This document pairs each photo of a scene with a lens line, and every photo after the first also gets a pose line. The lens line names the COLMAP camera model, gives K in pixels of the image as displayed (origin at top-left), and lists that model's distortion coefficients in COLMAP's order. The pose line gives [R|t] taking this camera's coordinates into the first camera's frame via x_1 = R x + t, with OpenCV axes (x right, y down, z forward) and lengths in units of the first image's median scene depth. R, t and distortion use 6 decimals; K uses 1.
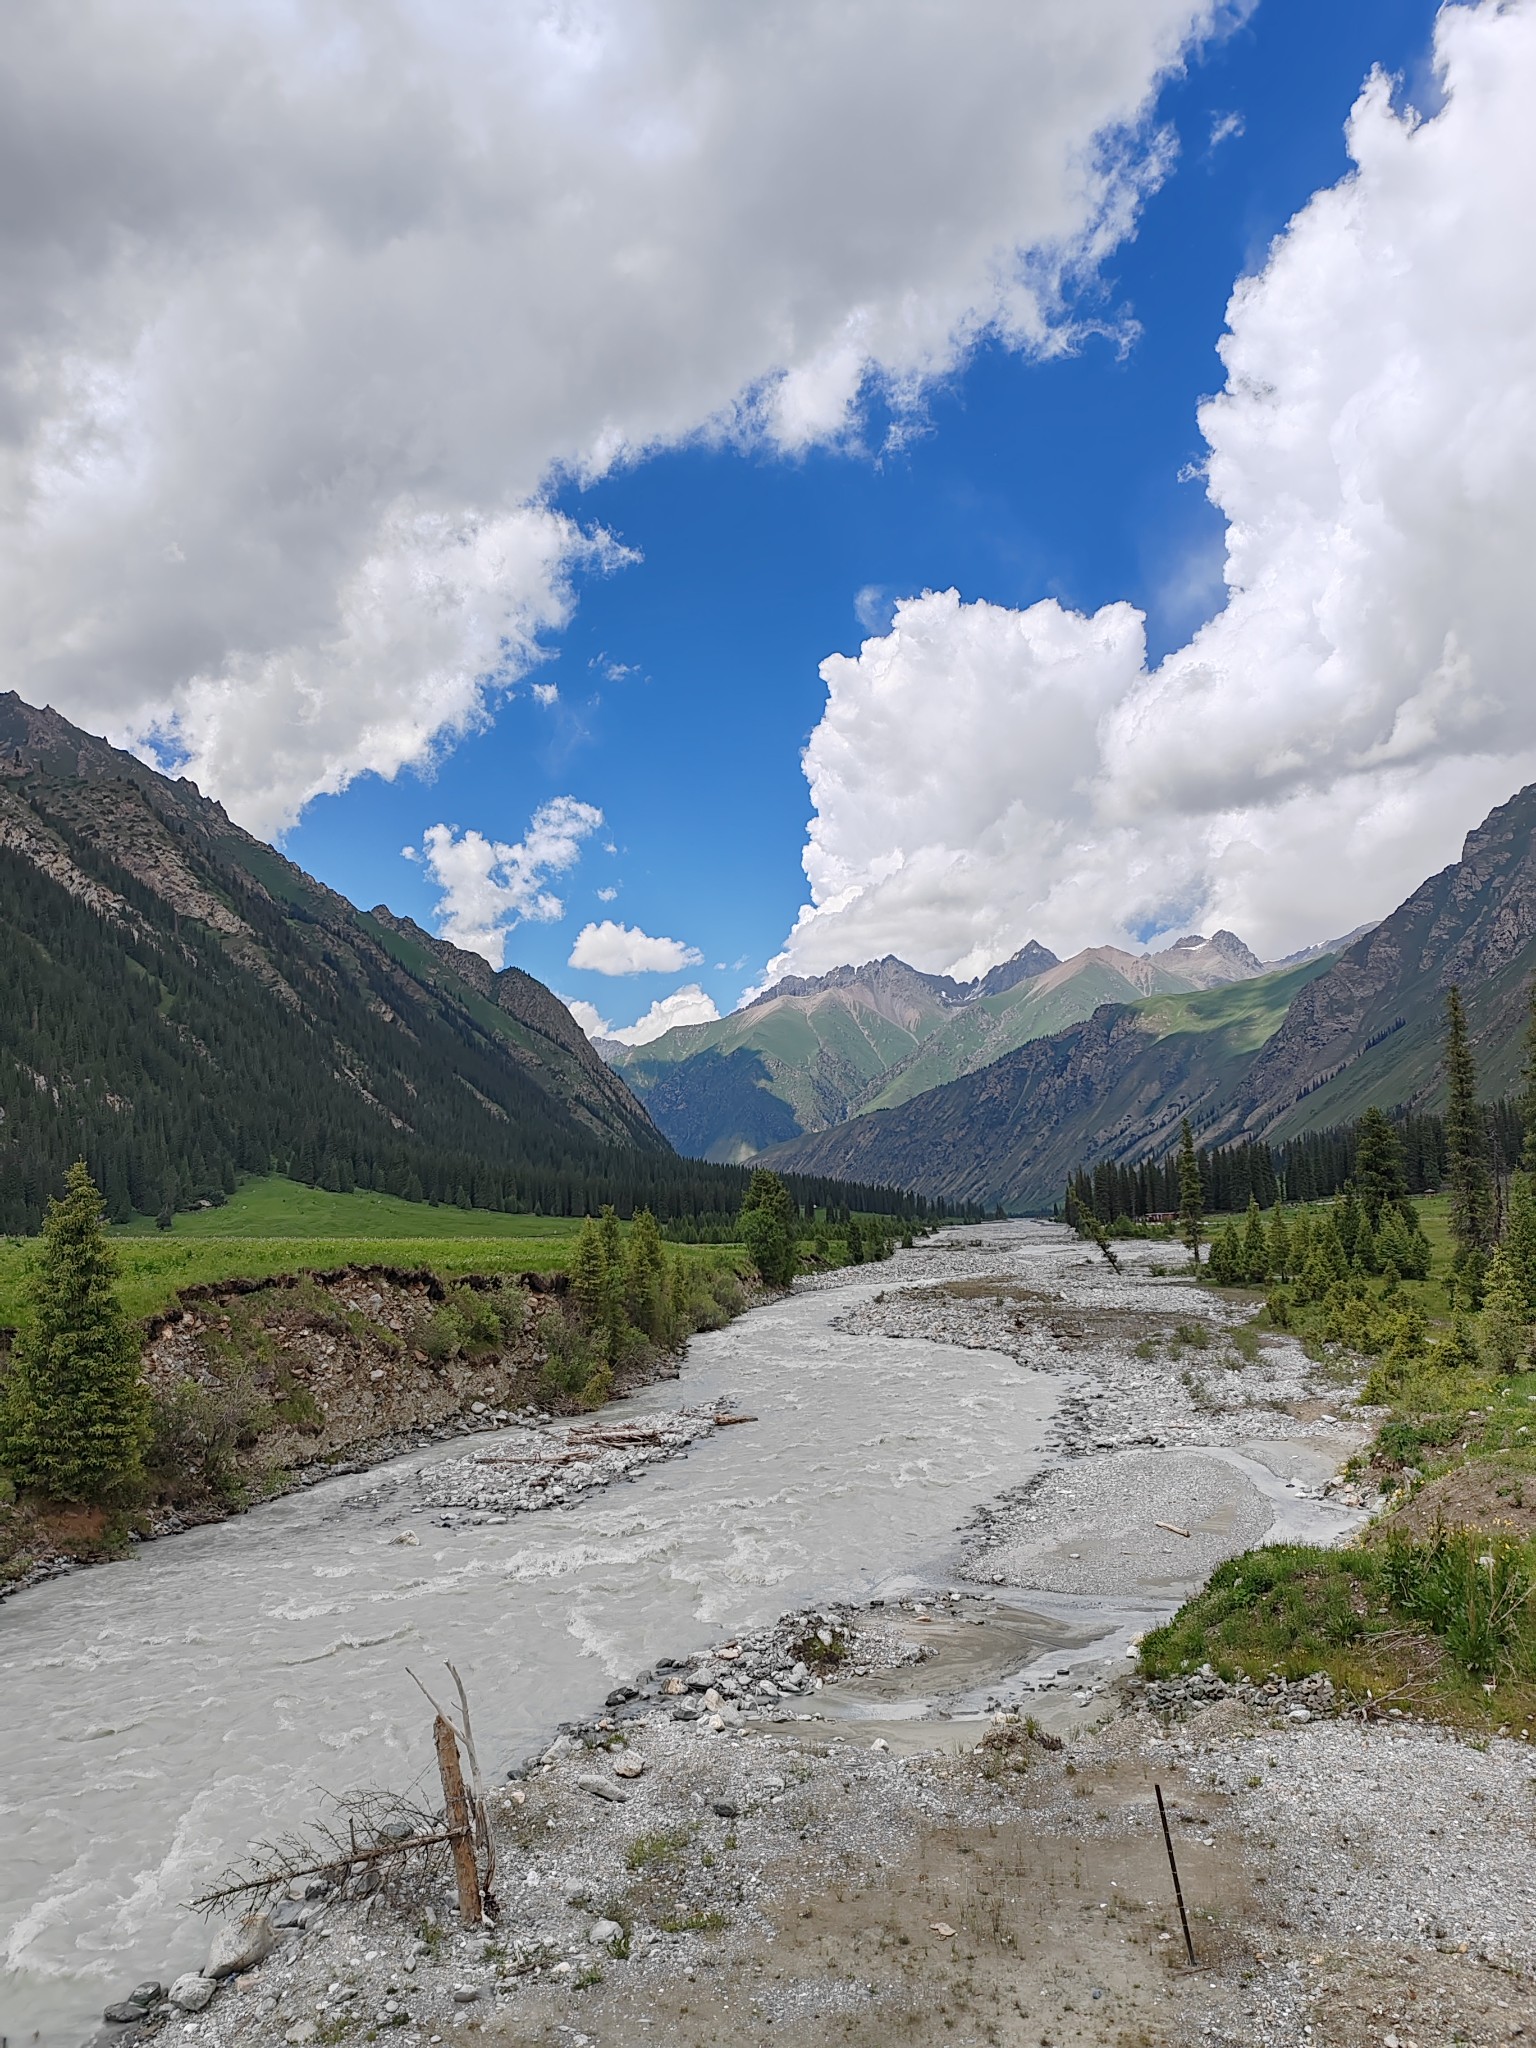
lens RADIAL K [[1506.0, 0, 770.8], [0, 1506.0, 1090.6], [0, 0, 1]] dist [-0.025752, 0.014330]
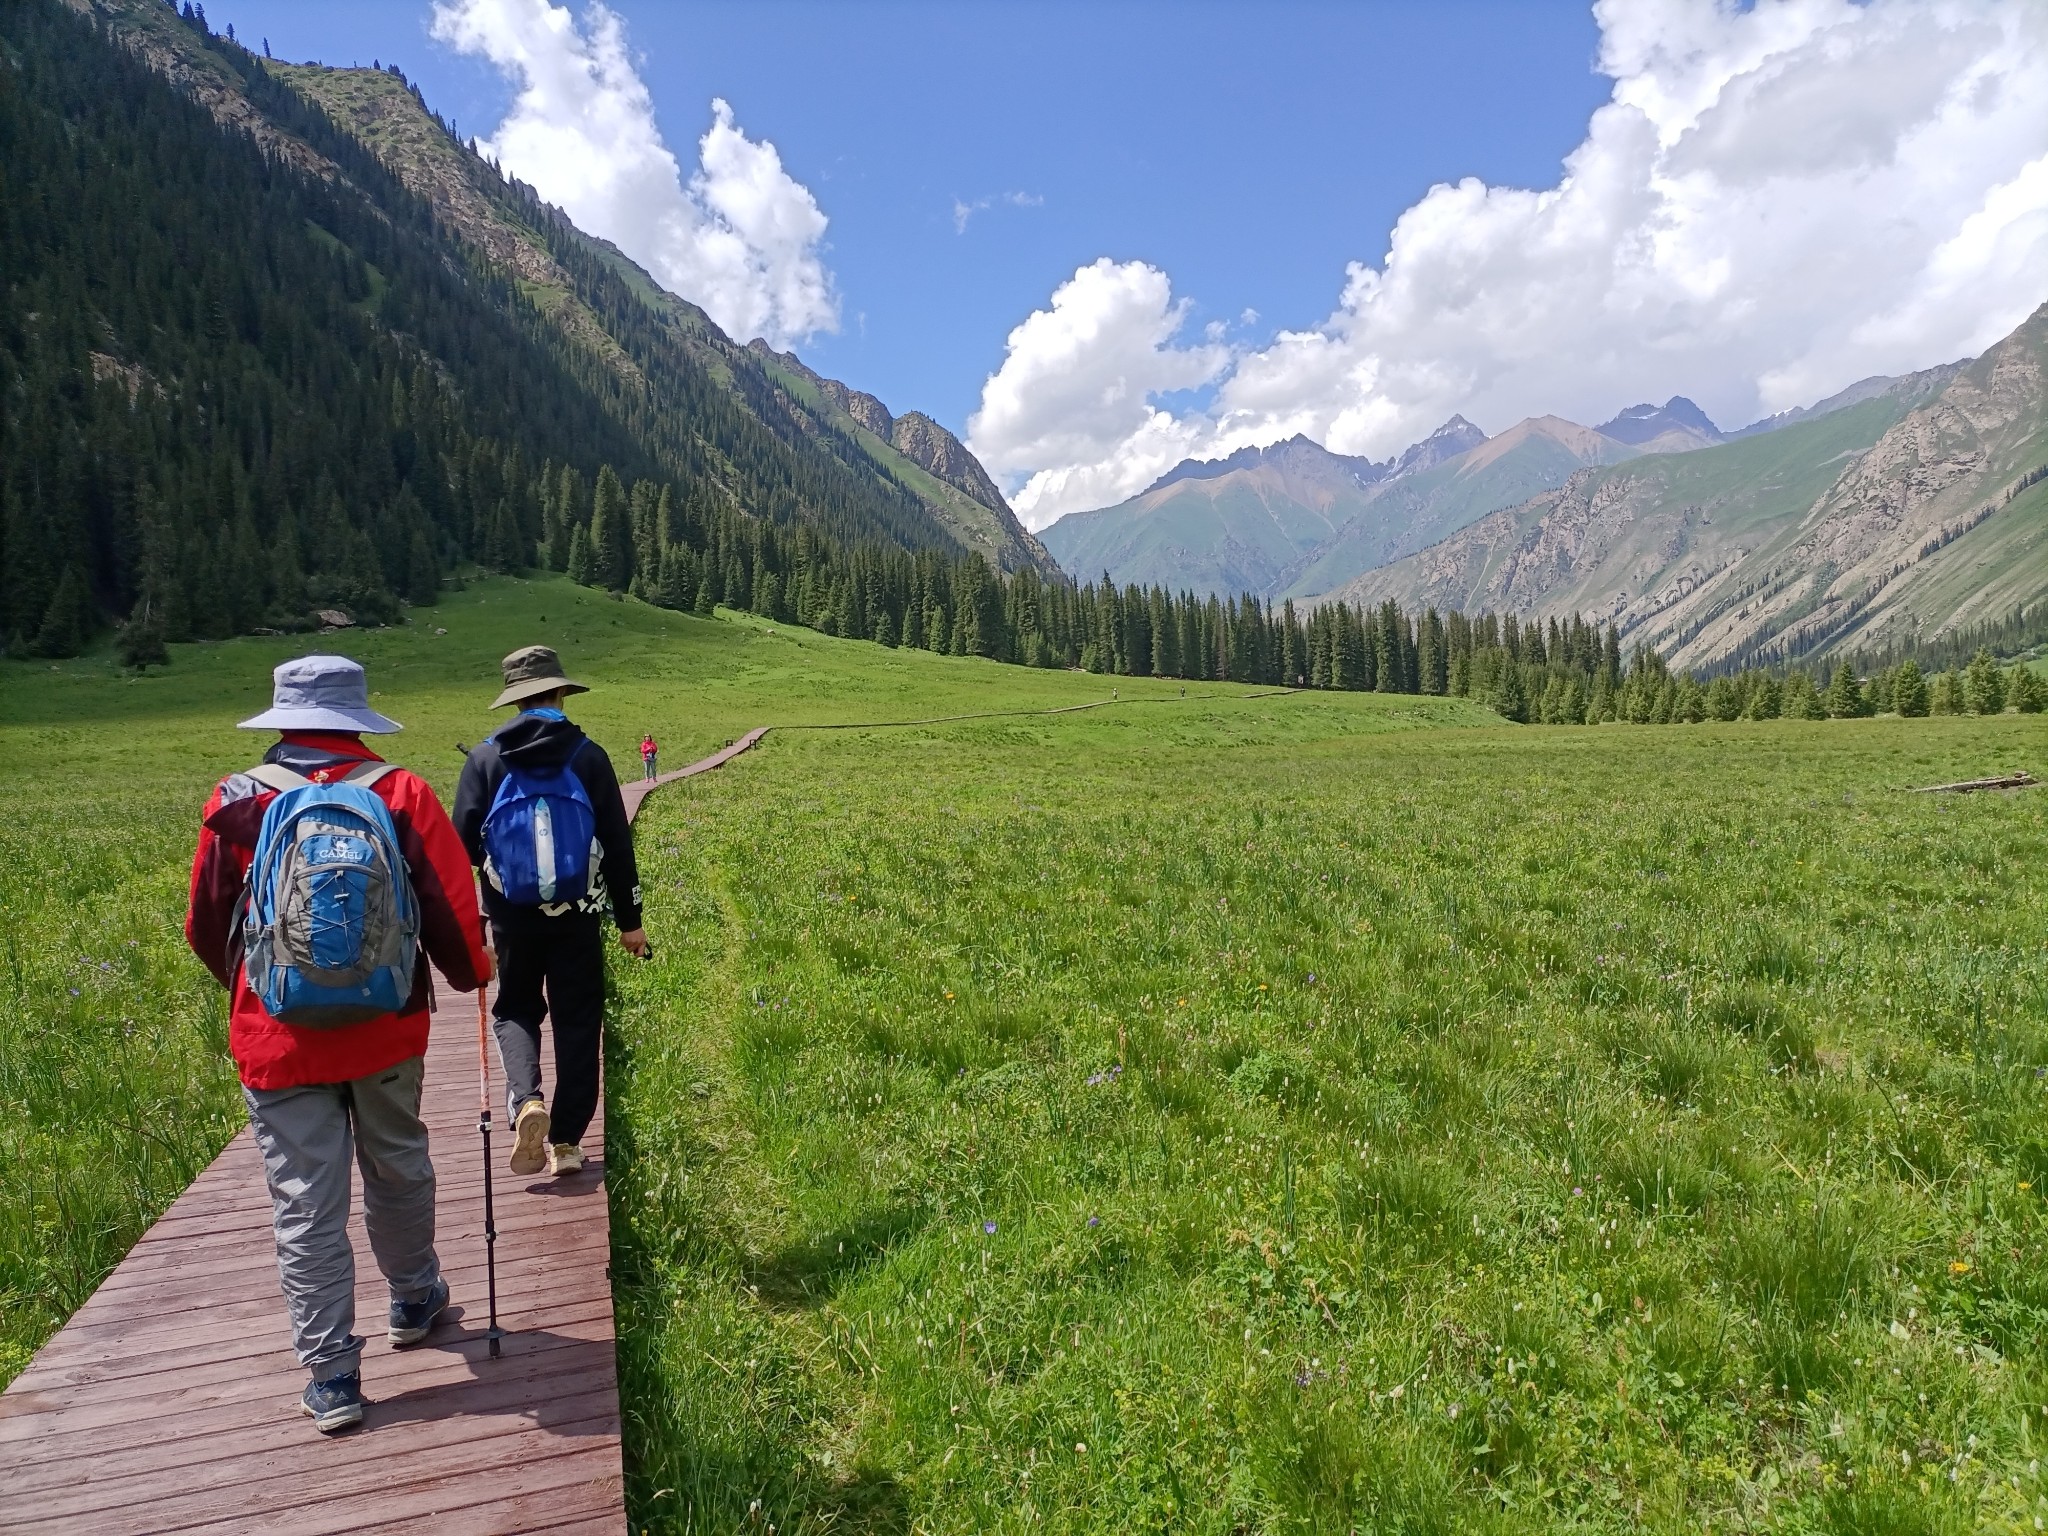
lens RADIAL K [[1560.0, 0, 1024.0], [0, 1560.0, 768.0], [0, 0, 1]] dist [-0.007199, -0.000451]
pose [[0.995903, 0.000837, -0.090428, -0.033590], [0.009706, 0.993191, 0.116088, 0.014326], [0.089910, -0.116490, 0.989114, 0.127079]]
